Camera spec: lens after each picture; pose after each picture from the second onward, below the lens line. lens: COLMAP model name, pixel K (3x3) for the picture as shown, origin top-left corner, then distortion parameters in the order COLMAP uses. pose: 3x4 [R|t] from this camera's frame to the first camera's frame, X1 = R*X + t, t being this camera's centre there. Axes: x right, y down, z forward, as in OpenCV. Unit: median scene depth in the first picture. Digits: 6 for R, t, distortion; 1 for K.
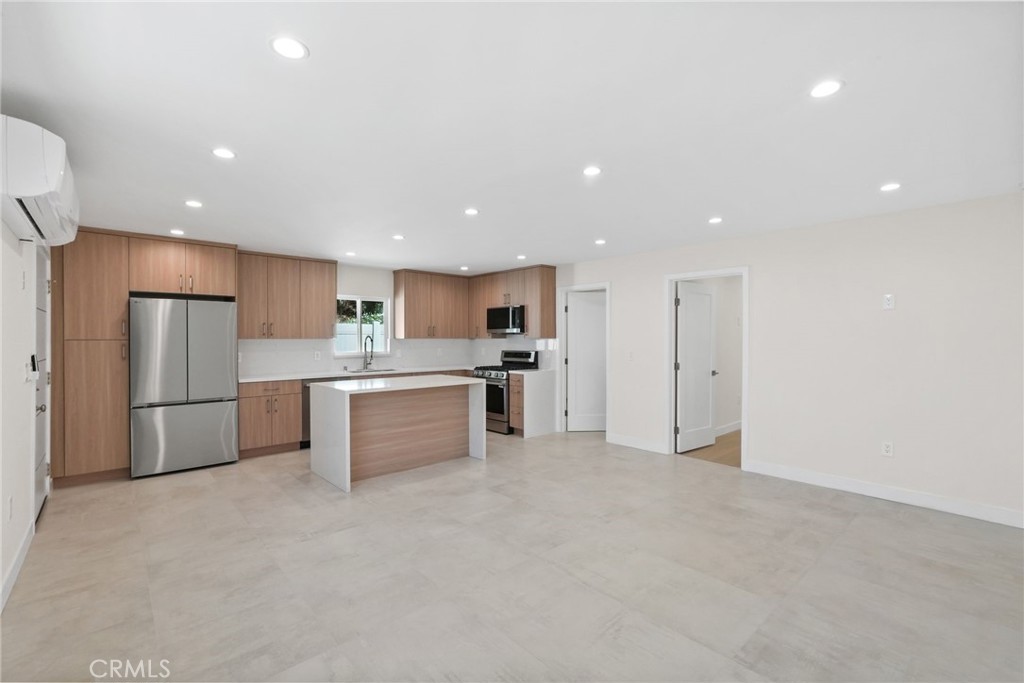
lens RADIAL K [[458.3, 0, 516.2], [0, 458.3, 338.9], [0, 0, 1]] dist [-0.011139, 0.004457]
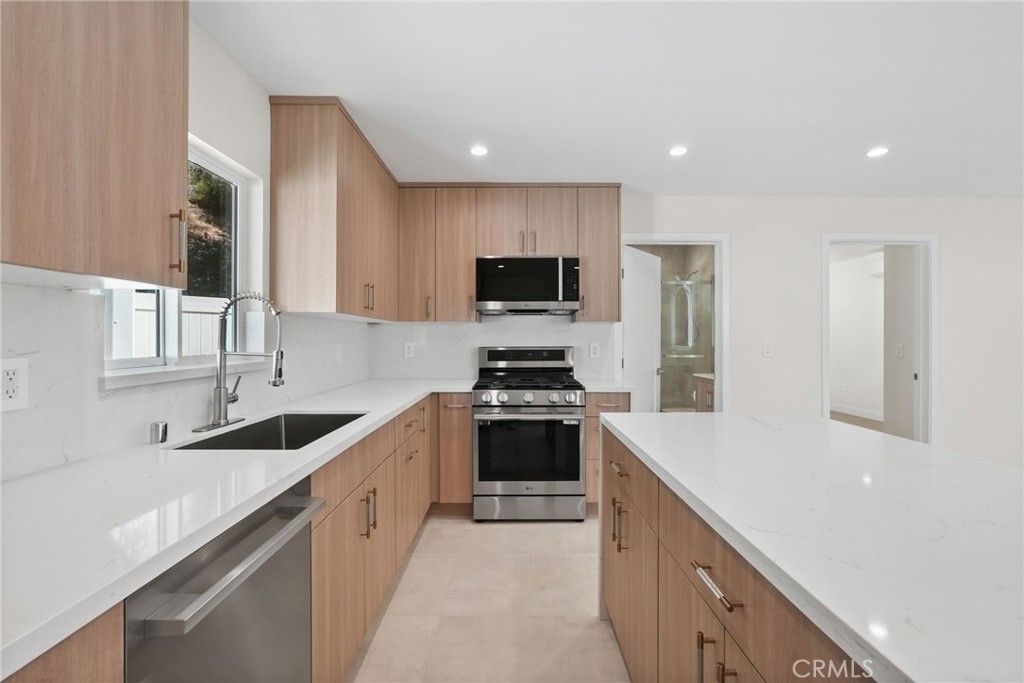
lens RADIAL K [[458.3, 0, 510.9], [0, 458.3, 341.9], [0, 0, 1]] dist [-0.011139, 0.004457]
pose [[0.676890, -0.001271, 0.736084, -0.557238], [-0.000742, 0.999997, 0.002409, 0.027388], [-0.736084, -0.002177, 0.676886, 0.964279]]
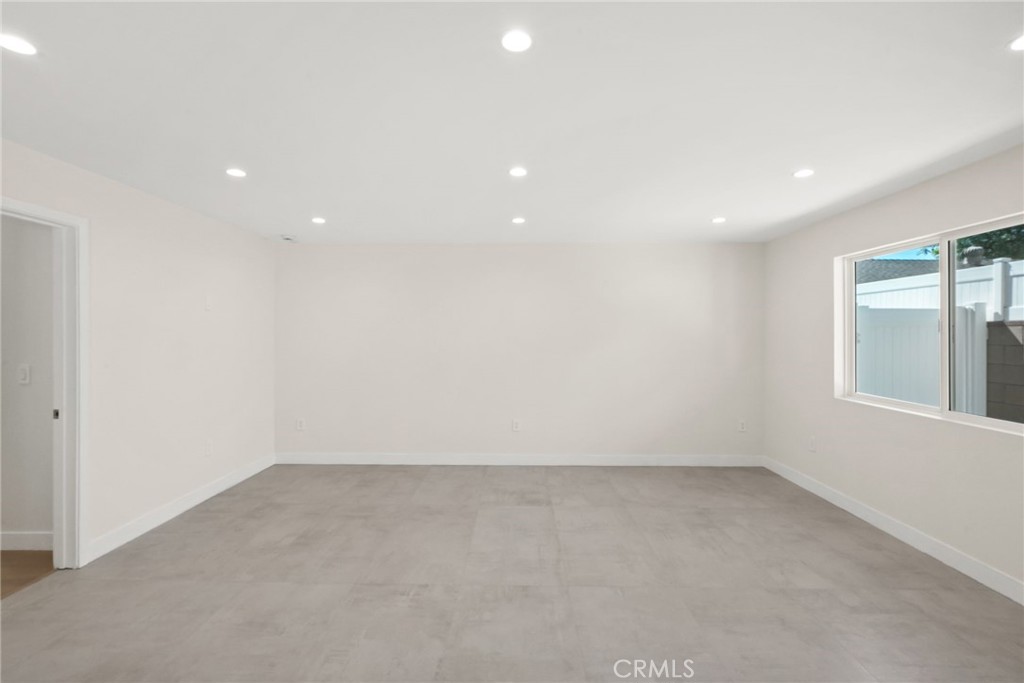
lens RADIAL K [[458.3, 0, 514.6], [0, 458.3, 333.3], [0, 0, 1]] dist [-0.011139, 0.004457]
pose [[-0.734247, 0.002704, 0.678877, -0.291627], [-0.000861, 0.999988, -0.004914, -0.007020], [-0.678882, -0.004193, -0.734235, 1.010186]]
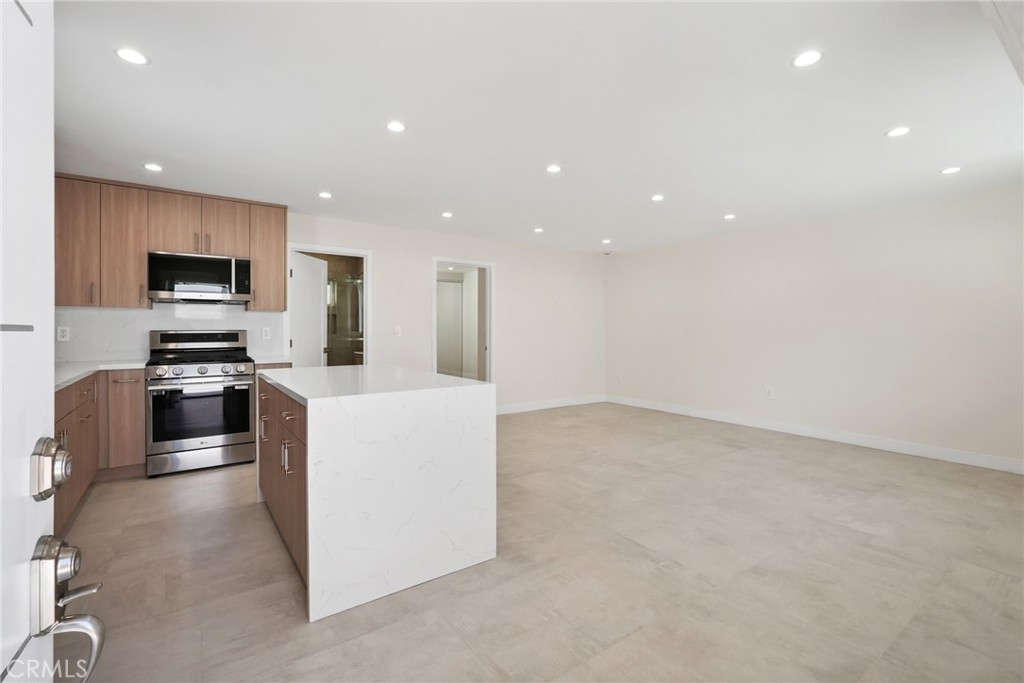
lens RADIAL K [[458.3, 0, 513.6], [0, 458.3, 330.6], [0, 0, 1]] dist [-0.011139, 0.004457]
pose [[0.112834, -0.002379, 0.993611, -0.792915], [-0.001133, 0.999996, 0.002523, 0.034584], [-0.993613, -0.001411, 0.112831, 0.756554]]
